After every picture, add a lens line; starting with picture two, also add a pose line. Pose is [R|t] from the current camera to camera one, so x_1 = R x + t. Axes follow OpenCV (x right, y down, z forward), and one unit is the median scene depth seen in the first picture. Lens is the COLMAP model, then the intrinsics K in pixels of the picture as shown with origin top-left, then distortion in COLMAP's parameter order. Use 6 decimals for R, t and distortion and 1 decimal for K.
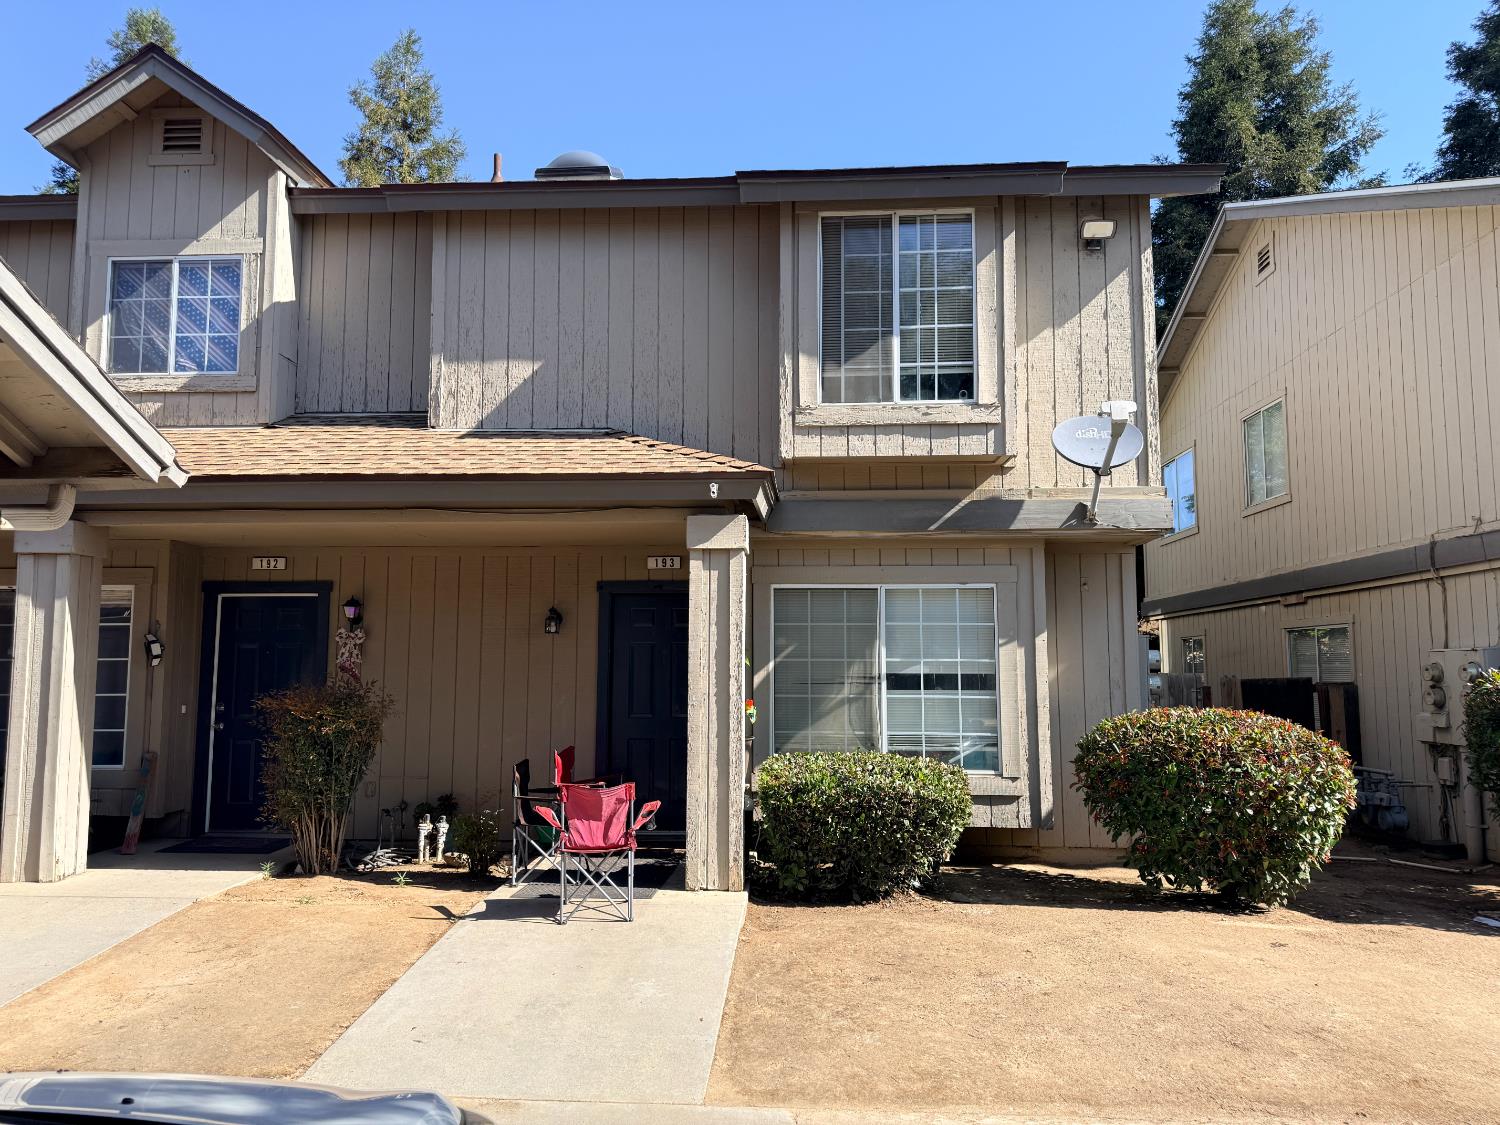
lens RADIAL K [[1039.8, 0, 750.0], [0, 1039.8, 562.5], [0, 0, 1]] dist [0.053807, -0.072635]
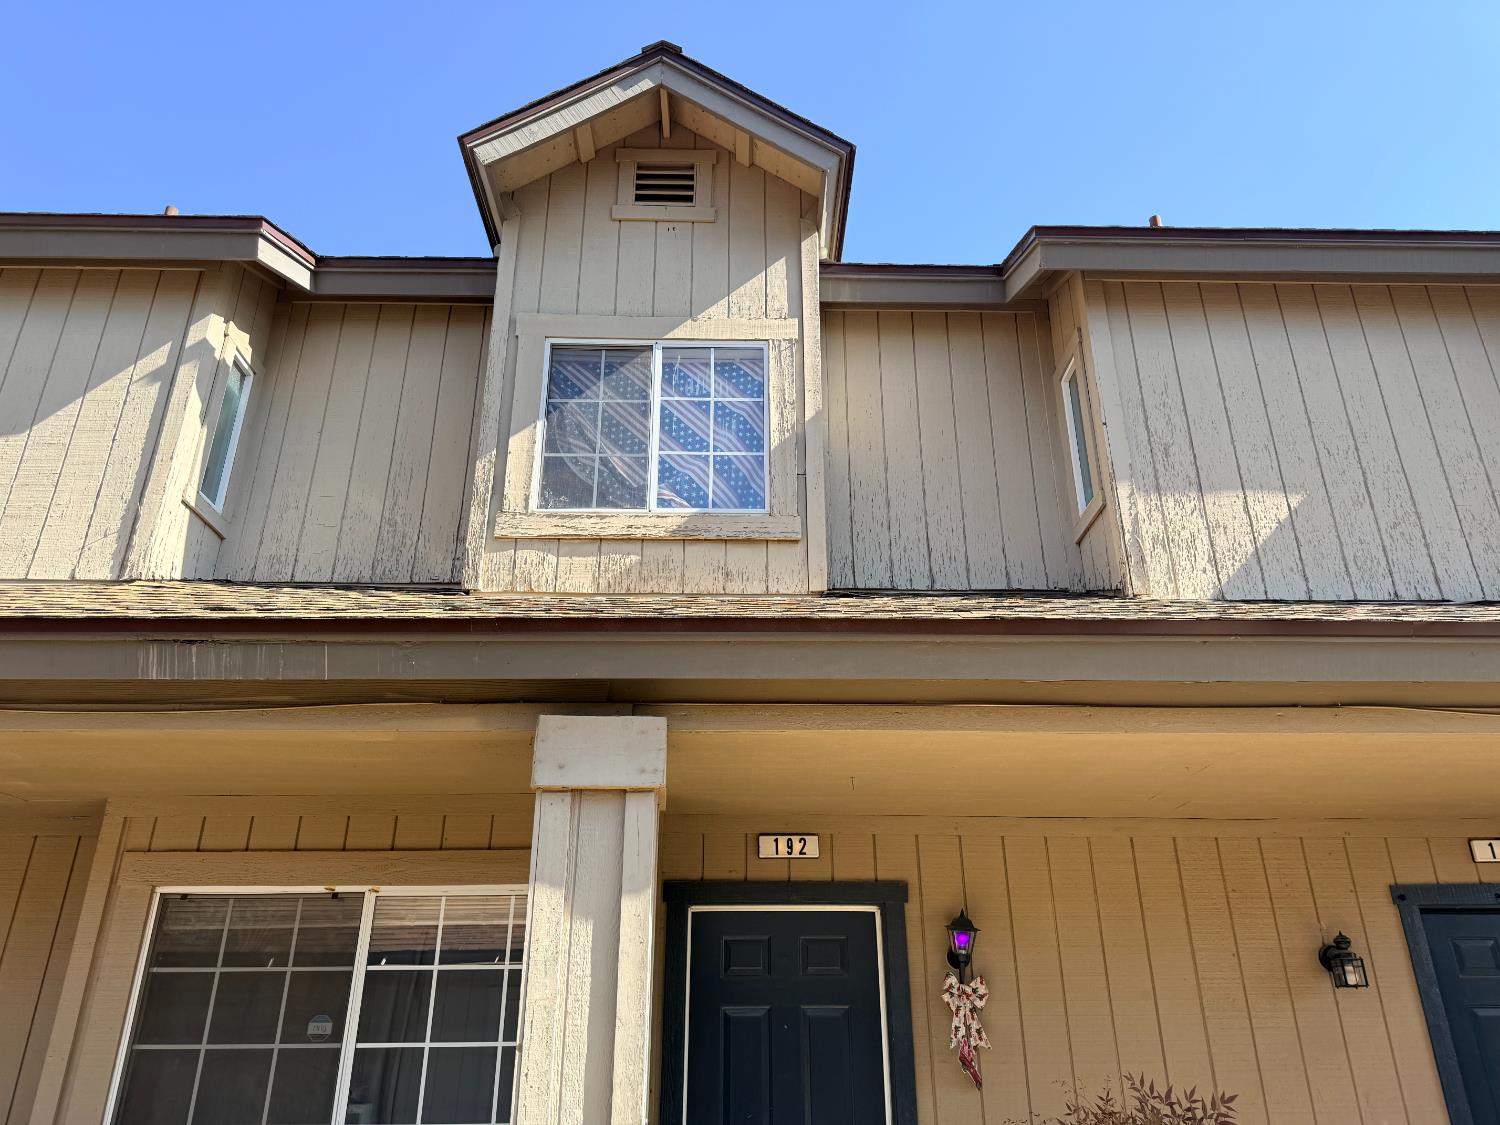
lens RADIAL K [[1039.8, 0, 750.0], [0, 1039.8, 562.5], [0, 0, 1]] dist [0.053807, -0.072635]
pose [[0.998056, 0.024080, 0.057486, -0.525500], [-0.004589, 0.948237, -0.317529, 0.034096], [-0.062157, 0.316648, 0.946504, 0.446344]]
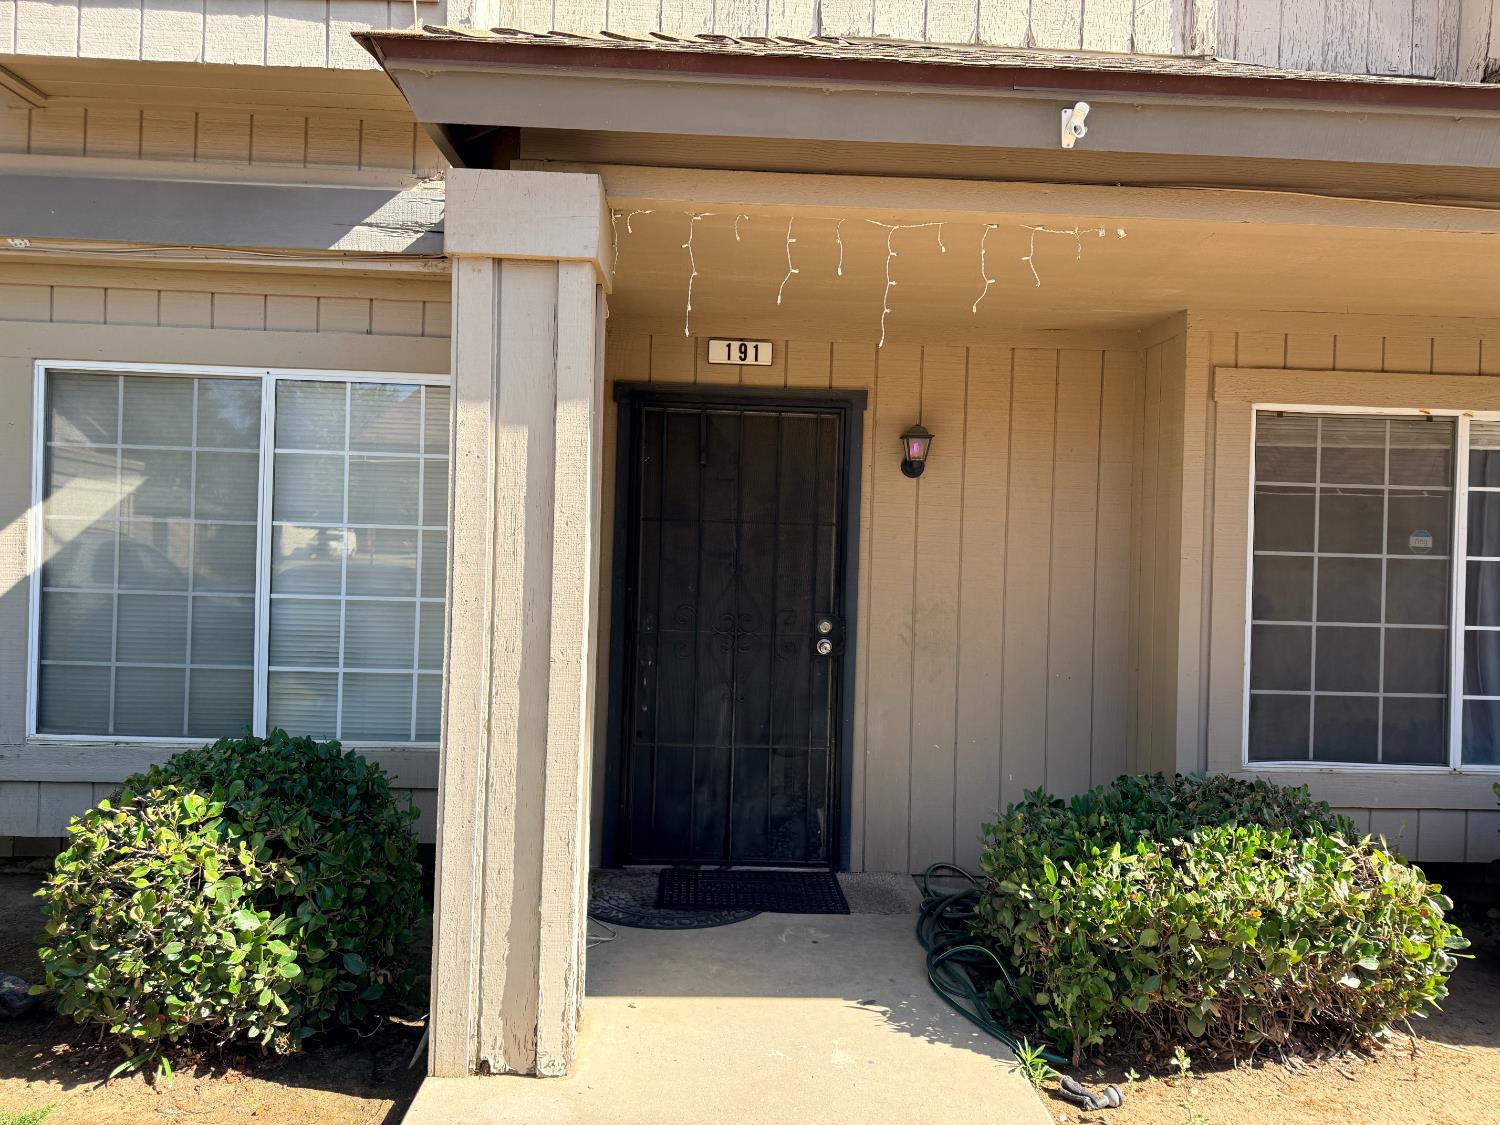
lens RADIAL K [[1094.4, 0, 767.1], [0, 1094.4, 535.5], [0, 0, 1]] dist [0.039793, -0.028557]
pose [[0.995269, 0.032536, 0.091550, -1.040591], [-0.040471, 0.995456, 0.086199, 0.049070], [-0.088329, -0.089496, 0.992063, 0.491017]]
